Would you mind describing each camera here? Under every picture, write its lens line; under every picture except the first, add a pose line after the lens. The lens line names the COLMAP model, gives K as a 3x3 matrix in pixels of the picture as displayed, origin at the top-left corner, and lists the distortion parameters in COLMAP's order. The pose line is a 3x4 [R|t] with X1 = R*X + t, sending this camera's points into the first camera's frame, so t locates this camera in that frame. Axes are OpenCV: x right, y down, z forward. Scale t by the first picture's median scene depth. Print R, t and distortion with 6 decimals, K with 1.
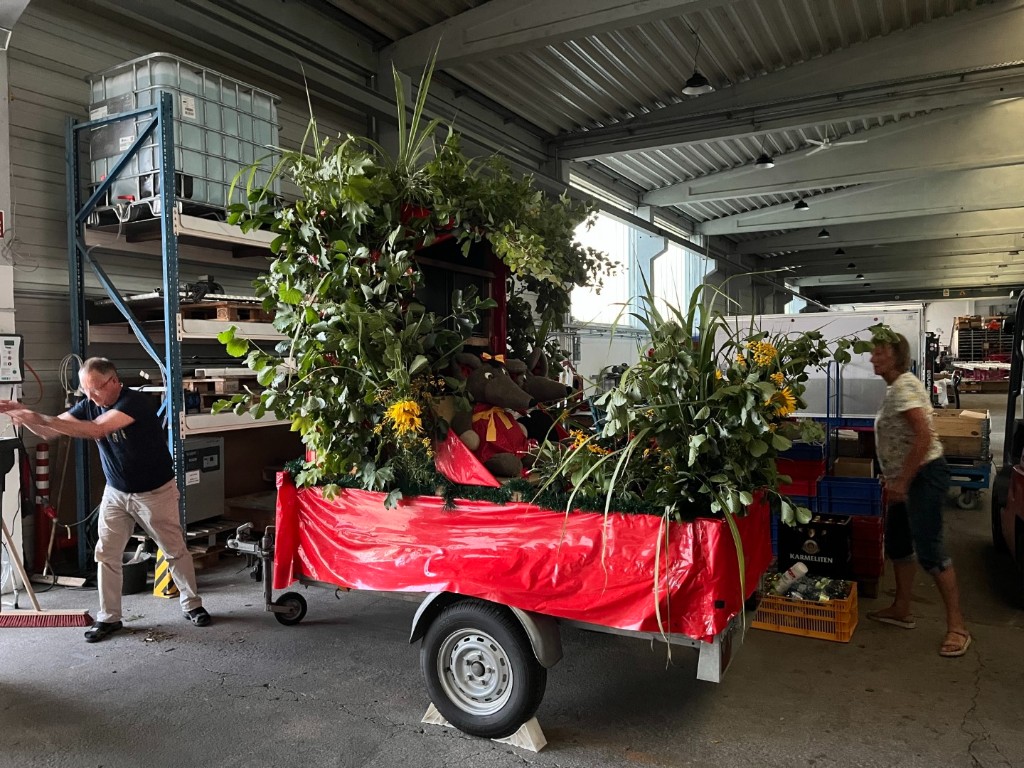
lens RADIAL K [[780.2, 0, 511.9], [0, 780.2, 384.6], [0, 0, 1]] dist [0.002601, 0.000642]
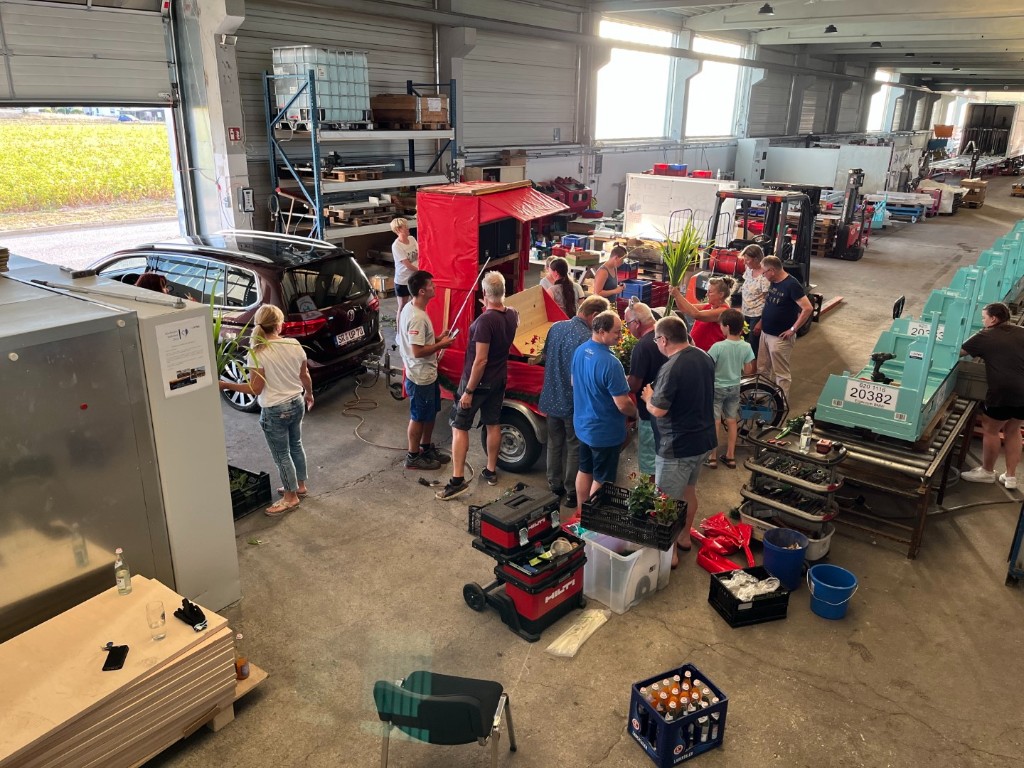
lens RADIAL K [[780.2, 0, 512.4], [0, 780.2, 385.1], [0, 0, 1]] dist [0.002601, 0.000642]
pose [[0.986076, 0.086784, -0.141854, 0.411373], [-0.040115, 0.951970, 0.303551, -0.218221], [0.161384, -0.293634, 0.942197, -1.019225]]
